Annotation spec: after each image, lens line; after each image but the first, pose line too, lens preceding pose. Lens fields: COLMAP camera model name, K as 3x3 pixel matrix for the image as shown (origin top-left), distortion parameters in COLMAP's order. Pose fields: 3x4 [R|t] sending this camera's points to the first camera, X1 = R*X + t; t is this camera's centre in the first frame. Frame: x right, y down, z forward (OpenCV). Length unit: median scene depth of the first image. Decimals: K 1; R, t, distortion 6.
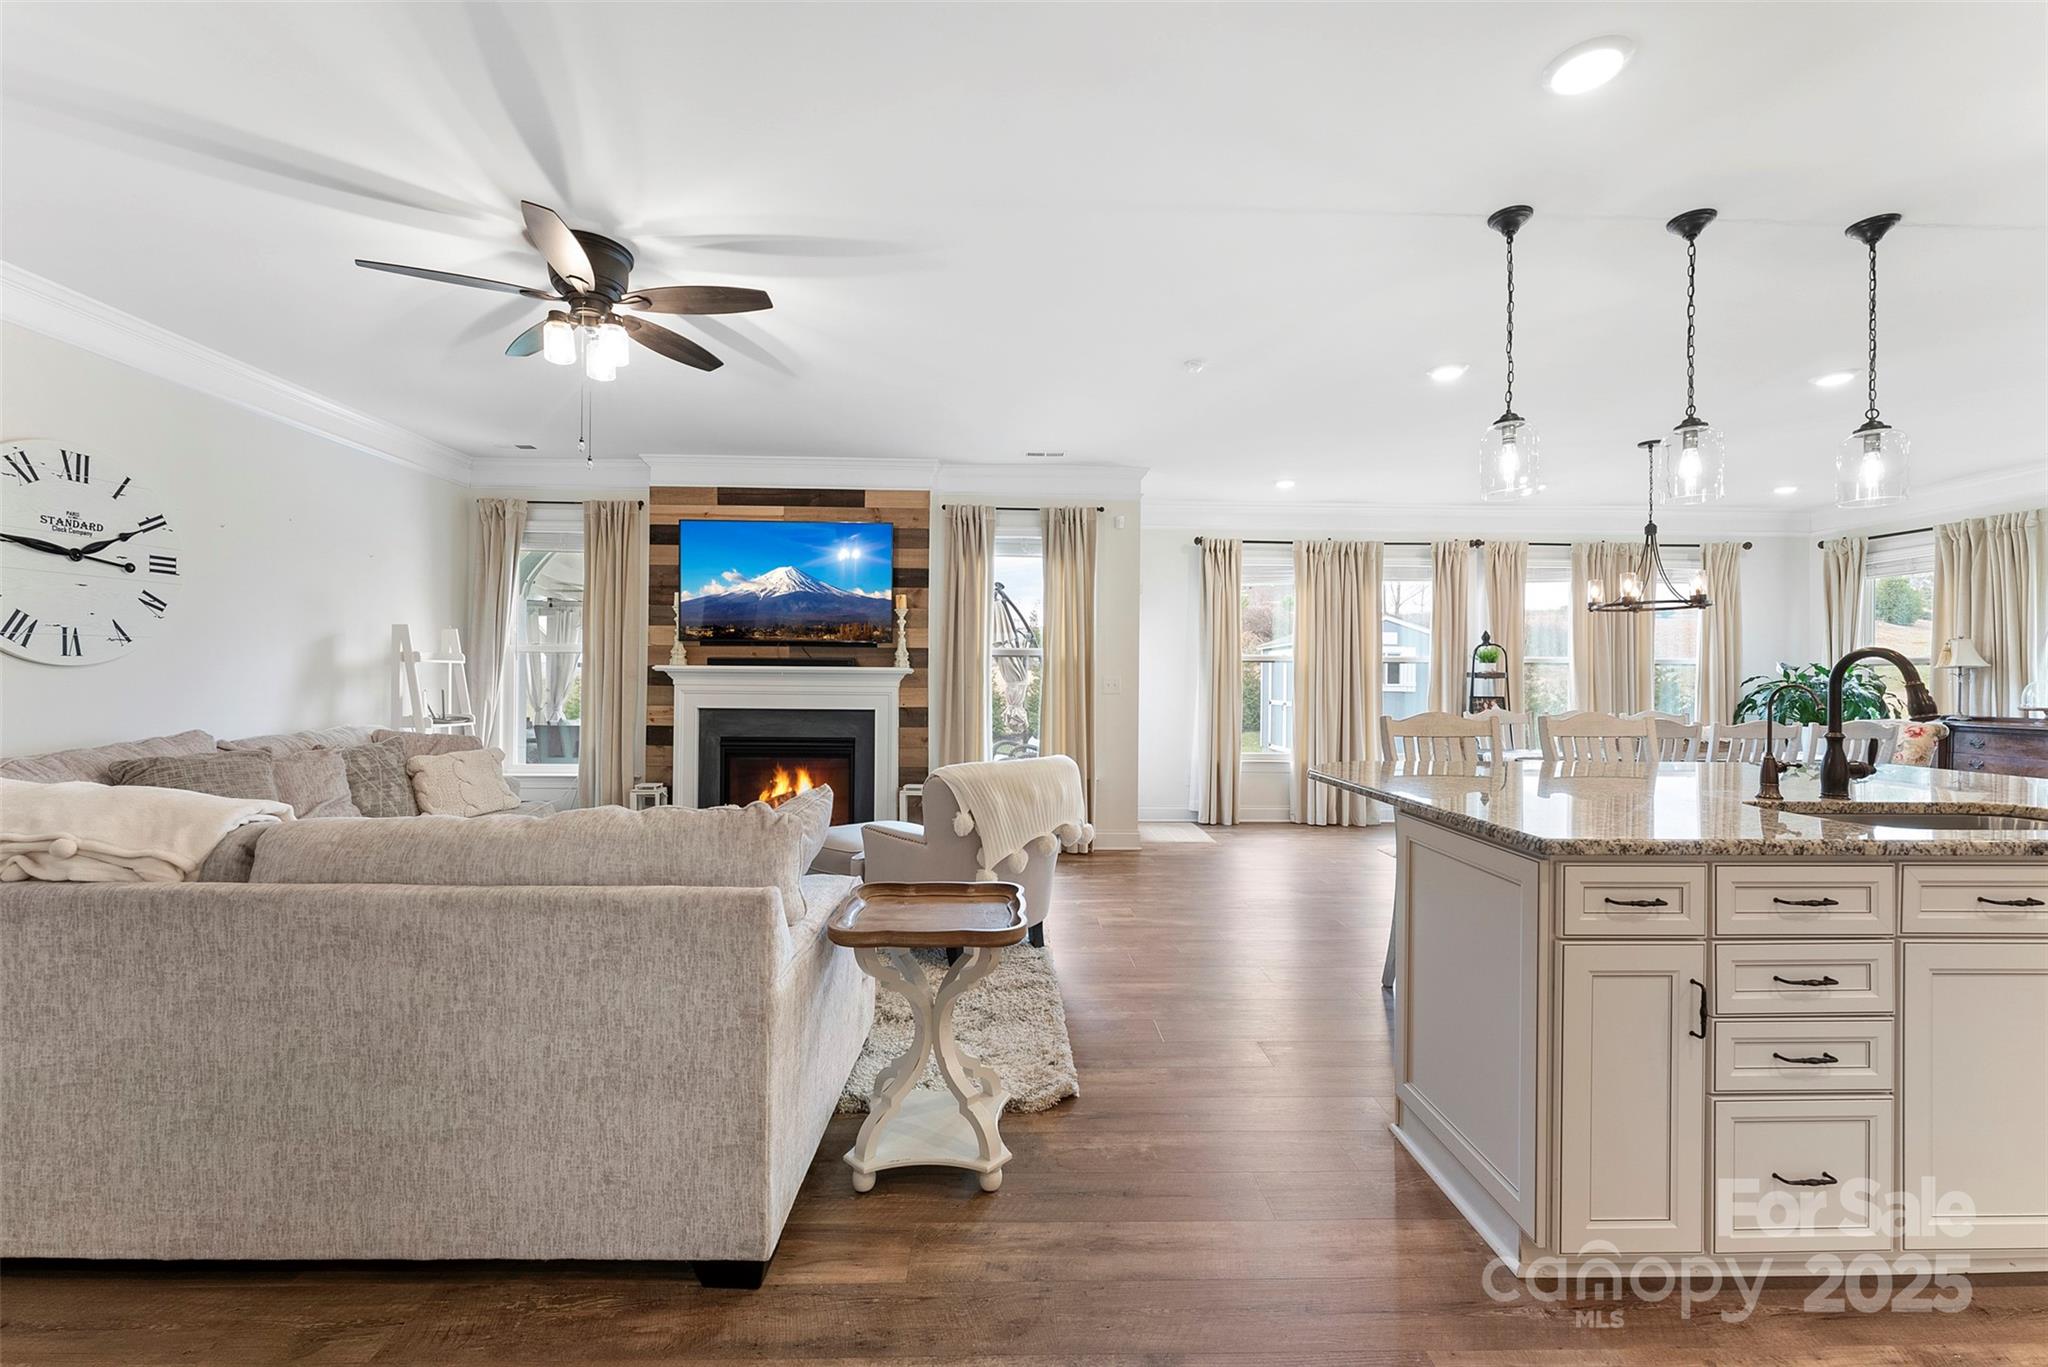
lens RADIAL K [[822.6, 0, 1021.3], [0, 822.6, 675.0], [0, 0, 1]] dist [-0.001344, -0.000243]
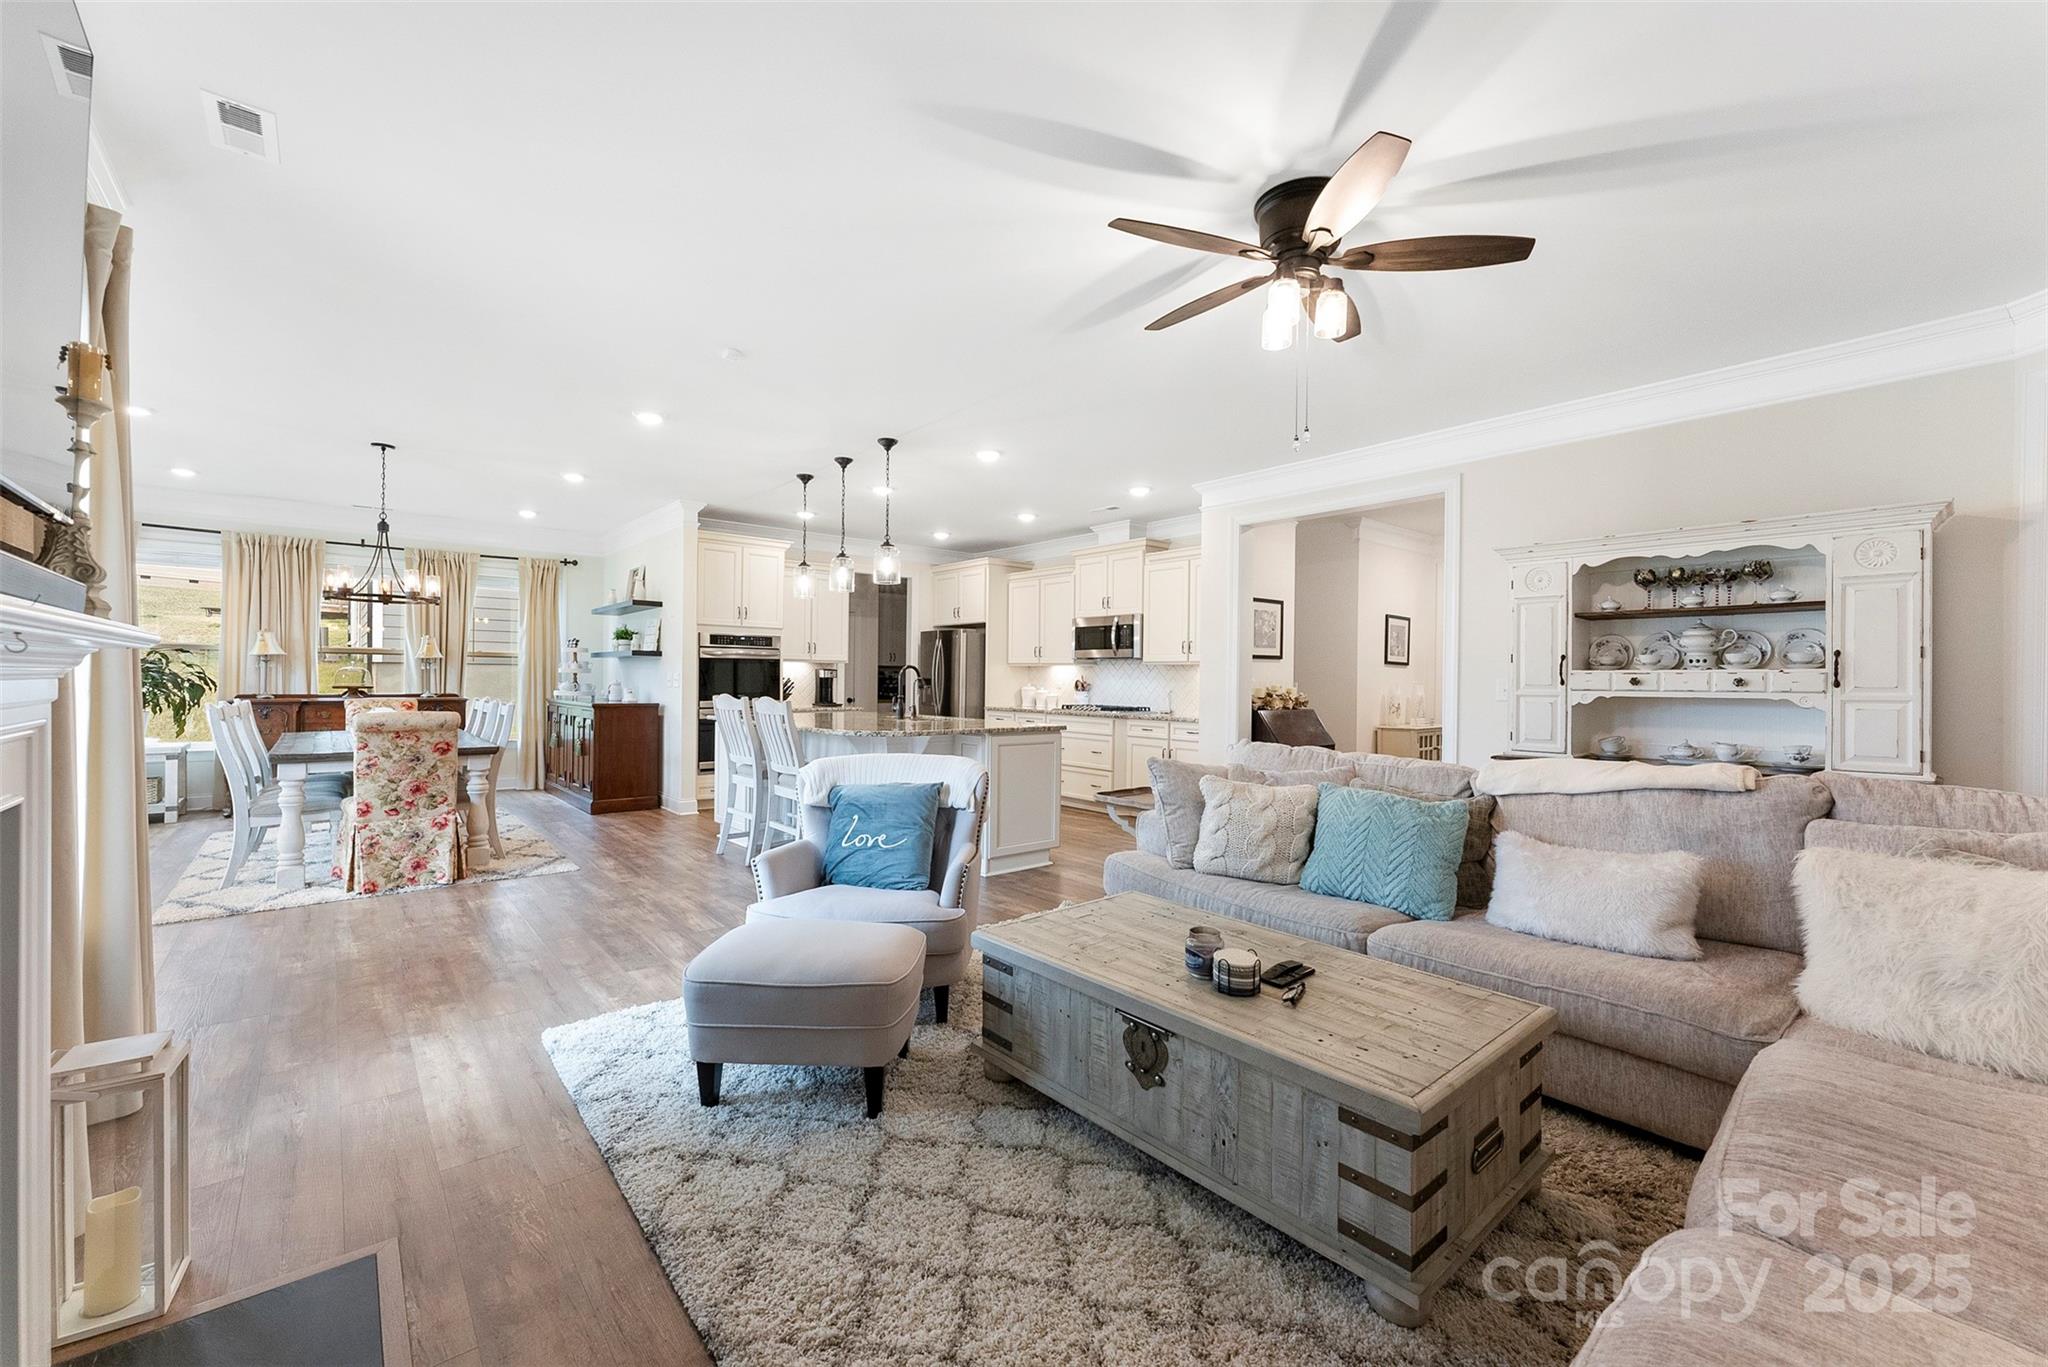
lens RADIAL K [[822.6, 0, 1029.6], [0, 822.6, 680.6], [0, 0, 1]] dist [-0.001344, -0.000243]
pose [[-0.635334, -0.015248, 0.772087, -0.535562], [-0.021746, 0.999762, 0.001850, 0.001669], [-0.771931, -0.015614, -0.635514, 0.929105]]
